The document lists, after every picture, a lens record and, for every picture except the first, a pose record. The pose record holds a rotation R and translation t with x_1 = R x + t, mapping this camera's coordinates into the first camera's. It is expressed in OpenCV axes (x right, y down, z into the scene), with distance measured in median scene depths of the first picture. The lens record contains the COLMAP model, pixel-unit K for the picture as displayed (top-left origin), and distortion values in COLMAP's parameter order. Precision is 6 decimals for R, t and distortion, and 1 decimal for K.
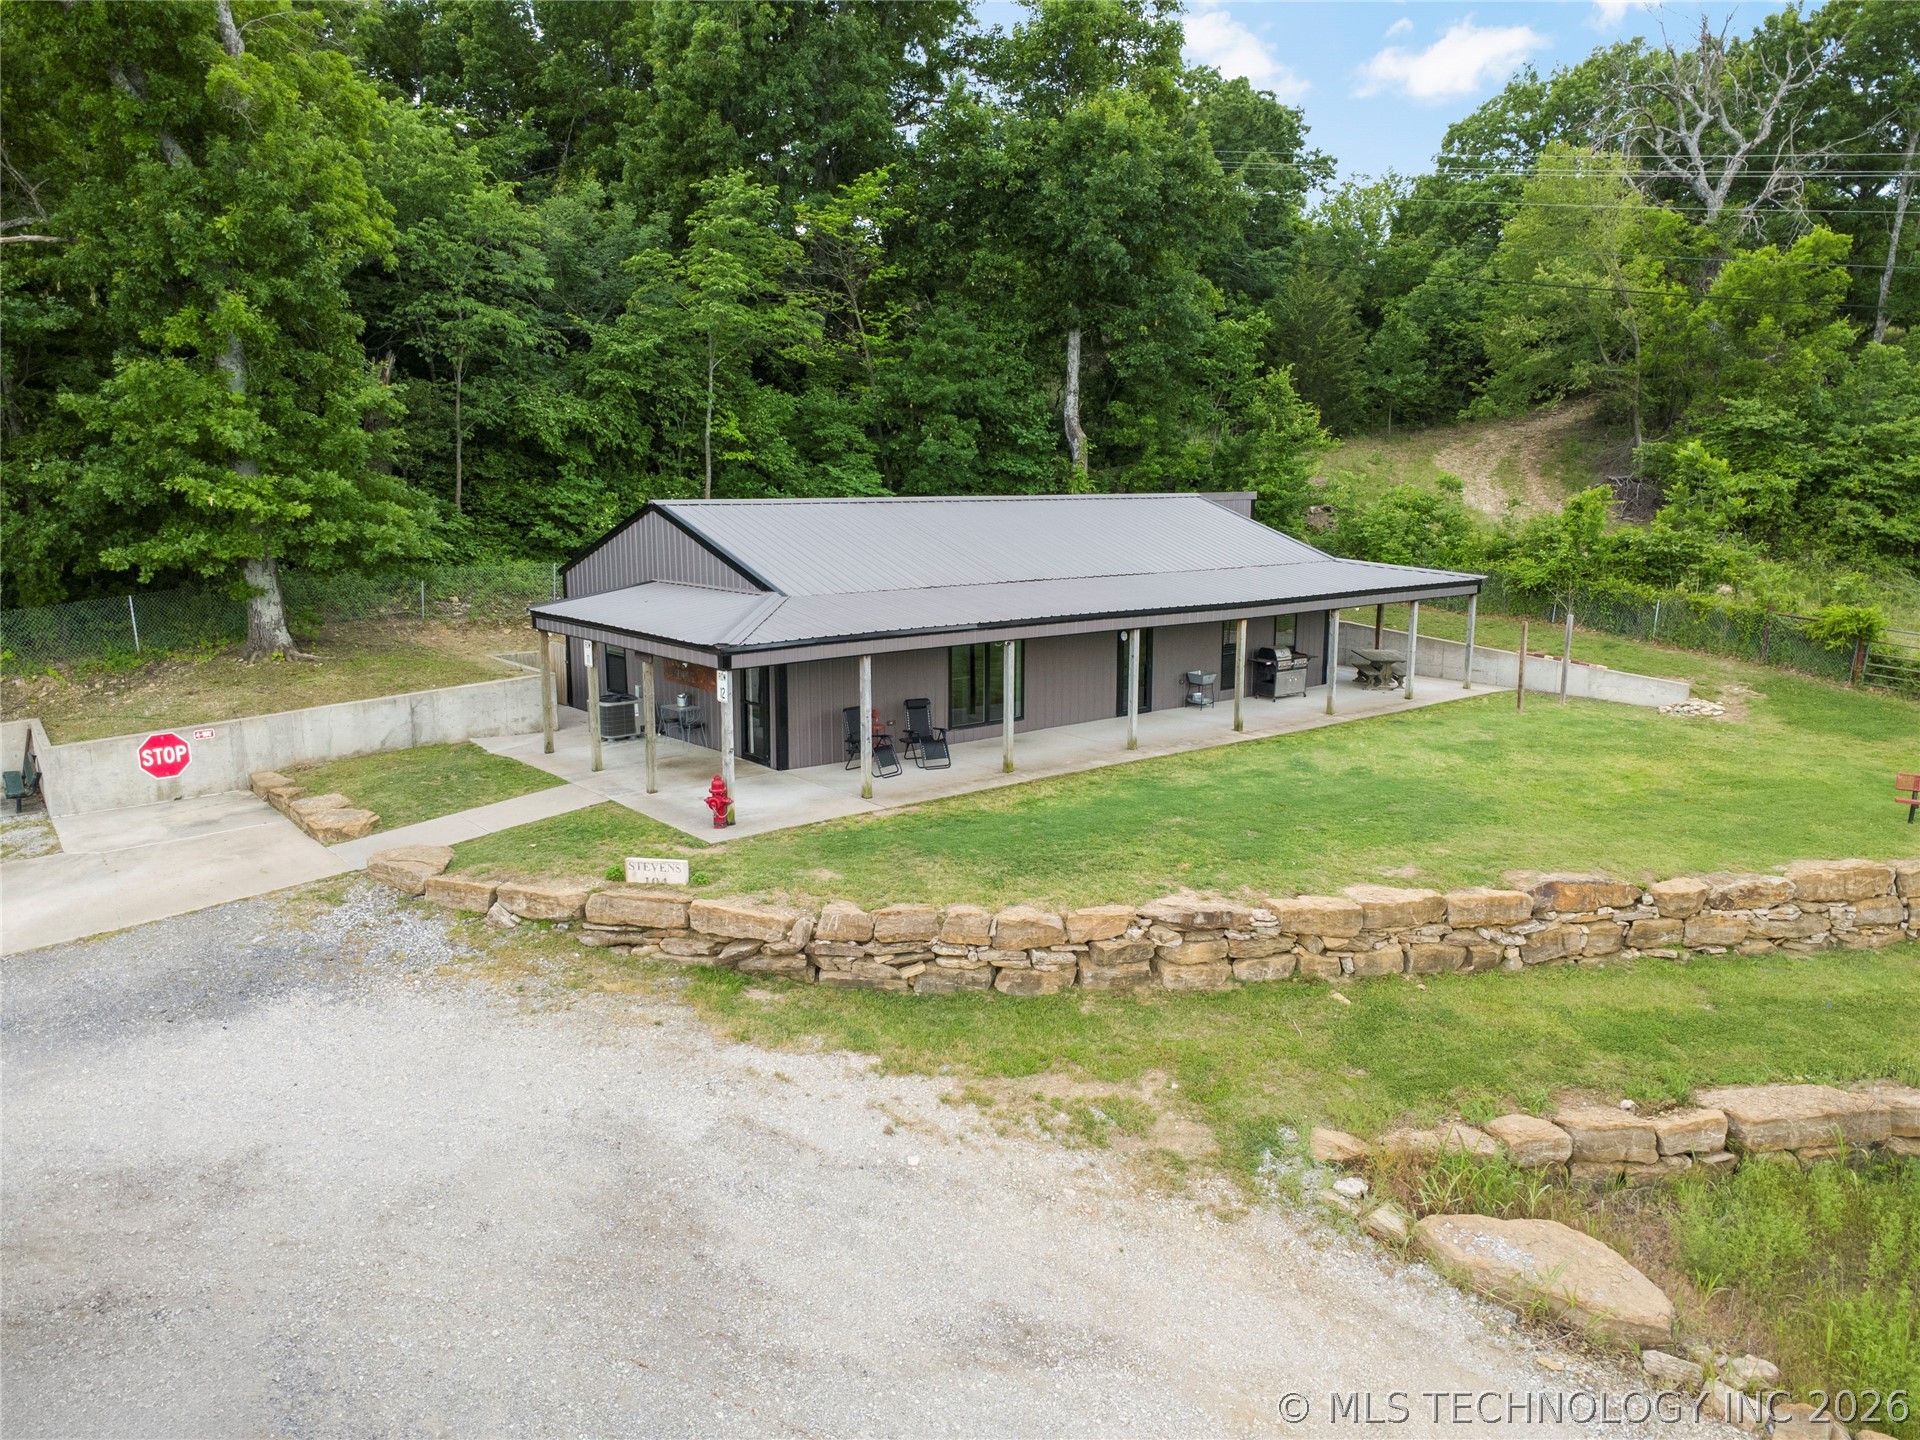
lens RADIAL K [[1342.5, 0, 960.0], [0, 1342.5, 720.0], [0, 0, 1]] dist [0.005425, 0.004102]
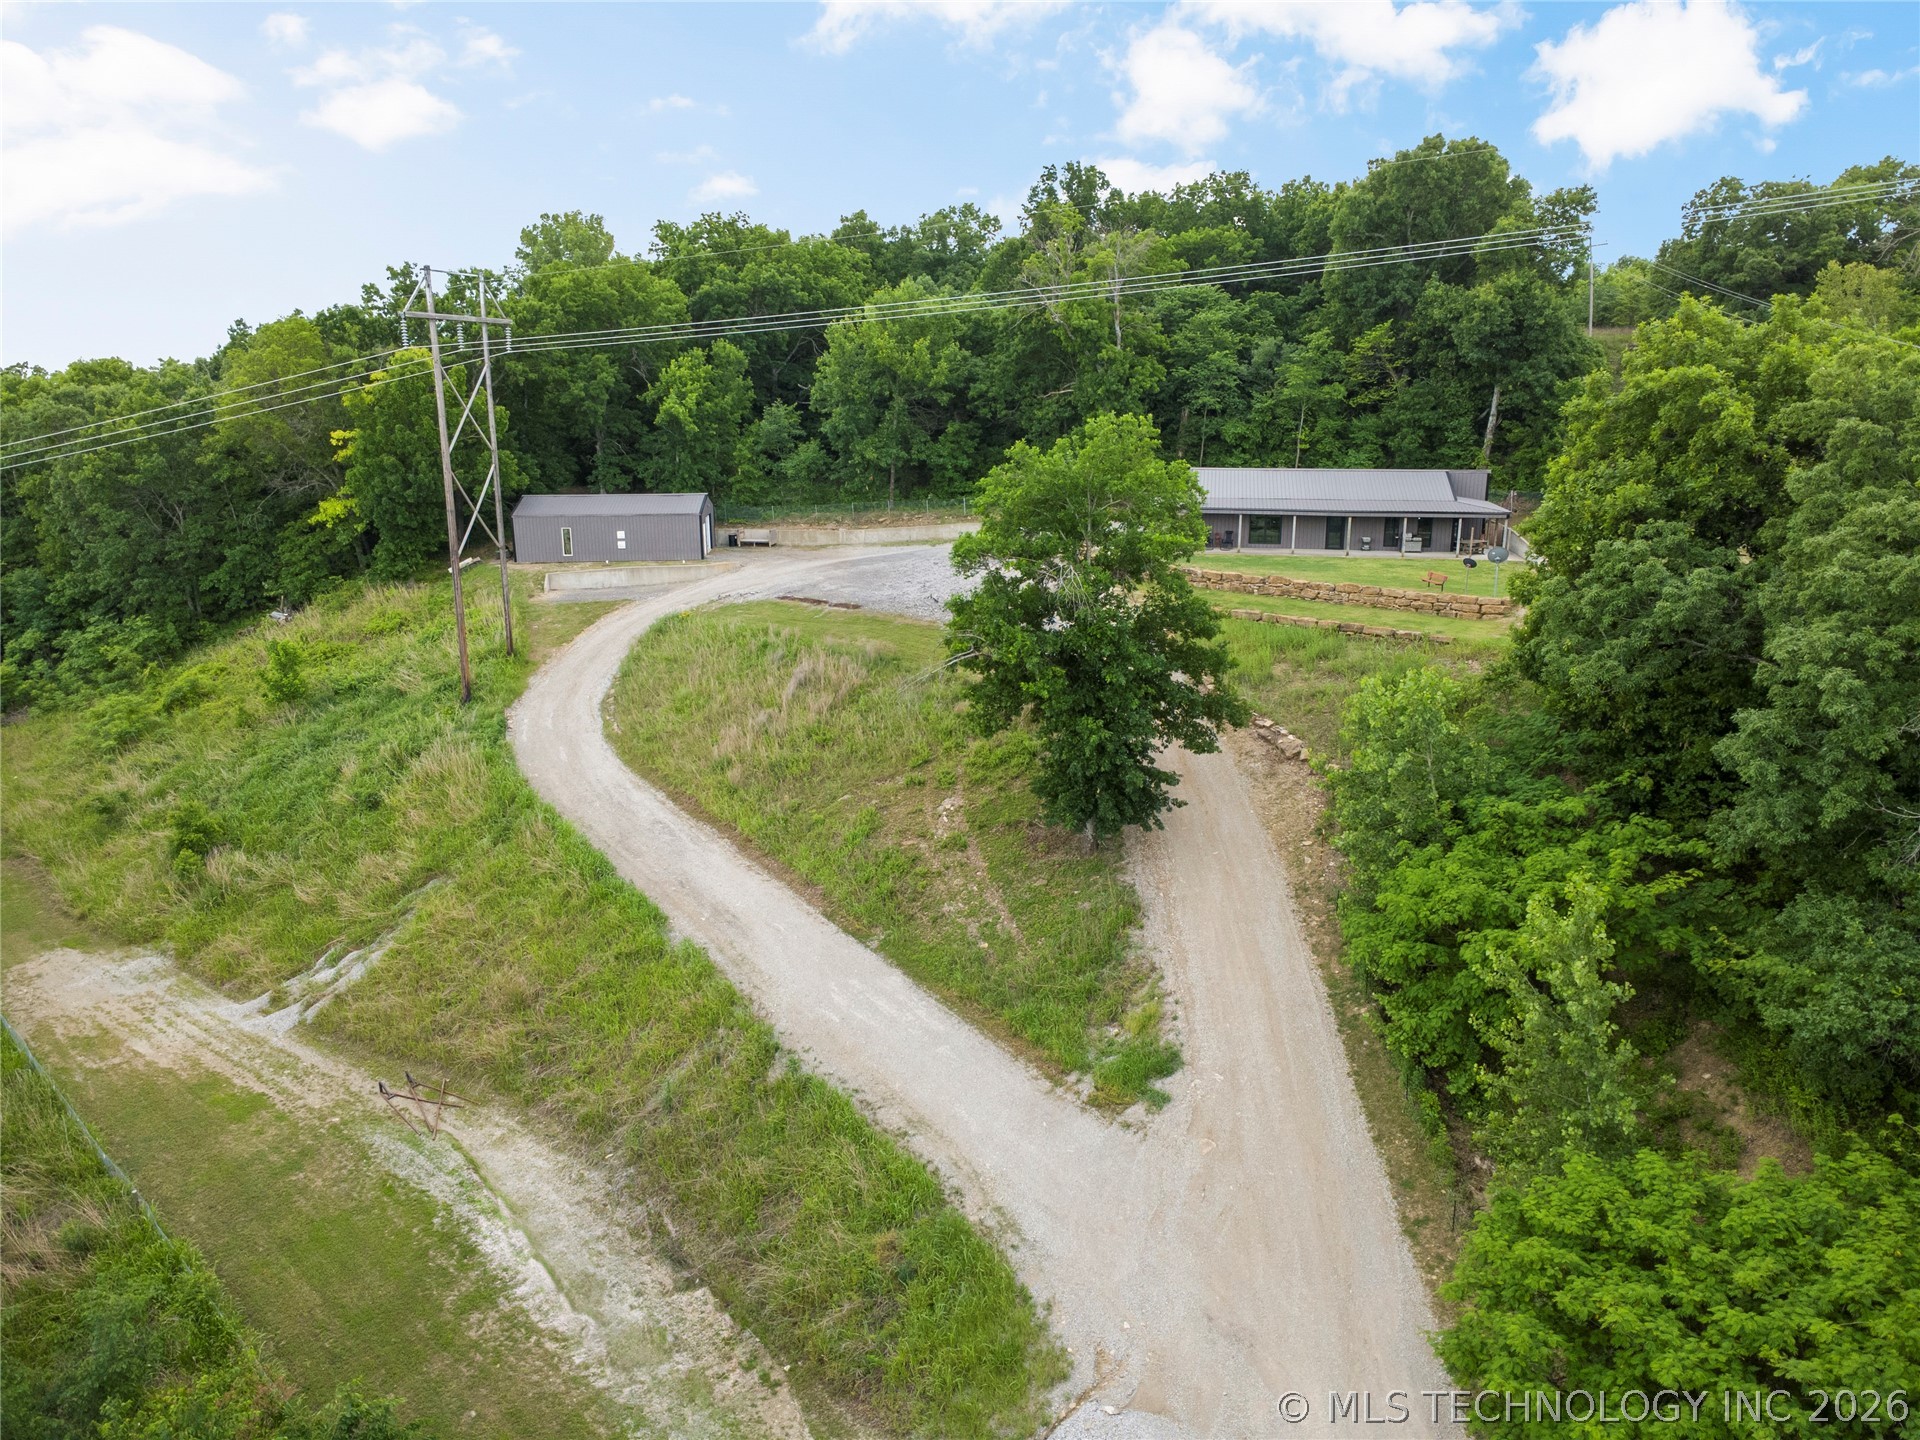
lens RADIAL K [[1342.5, 0, 960.0], [0, 1342.5, 720.0], [0, 0, 1]] dist [0.005425, 0.004102]
pose [[0.639338, 0.183216, -0.746779, 2.110663], [-0.137441, 0.982787, 0.123451, 0.126064], [0.756543, 0.023711, 0.653514, -1.678877]]
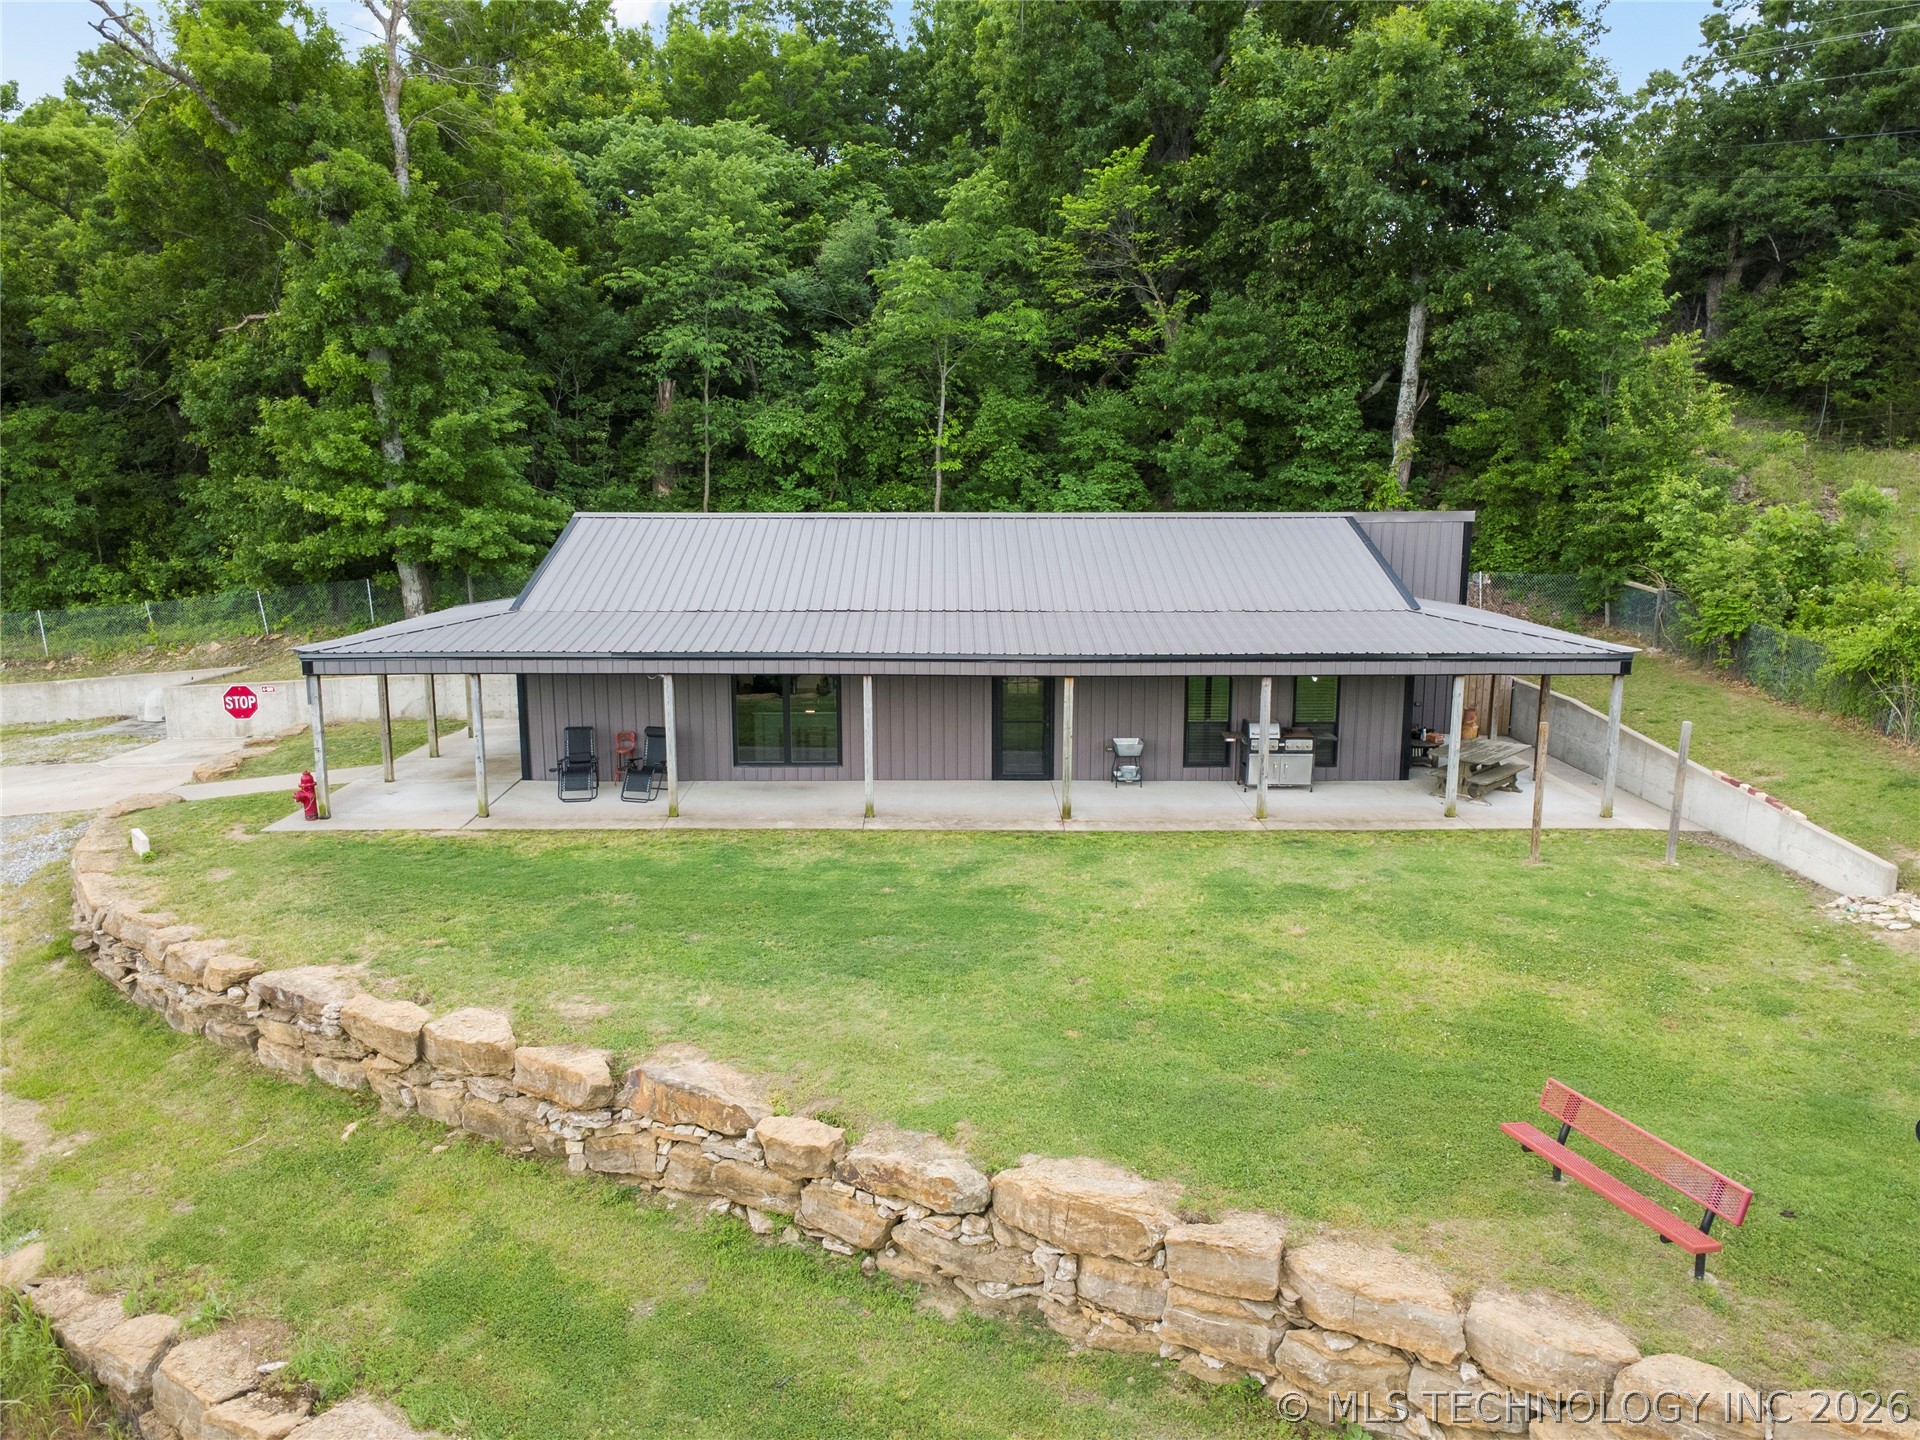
lens RADIAL K [[1342.5, 0, 960.0], [0, 1342.5, 720.0], [0, 0, 1]] dist [0.005425, 0.004102]
pose [[0.775890, 0.112468, -0.620762, 0.712373], [-0.113085, 0.992838, 0.038534, -0.080043], [0.620649, 0.040301, 0.783052, 0.383157]]
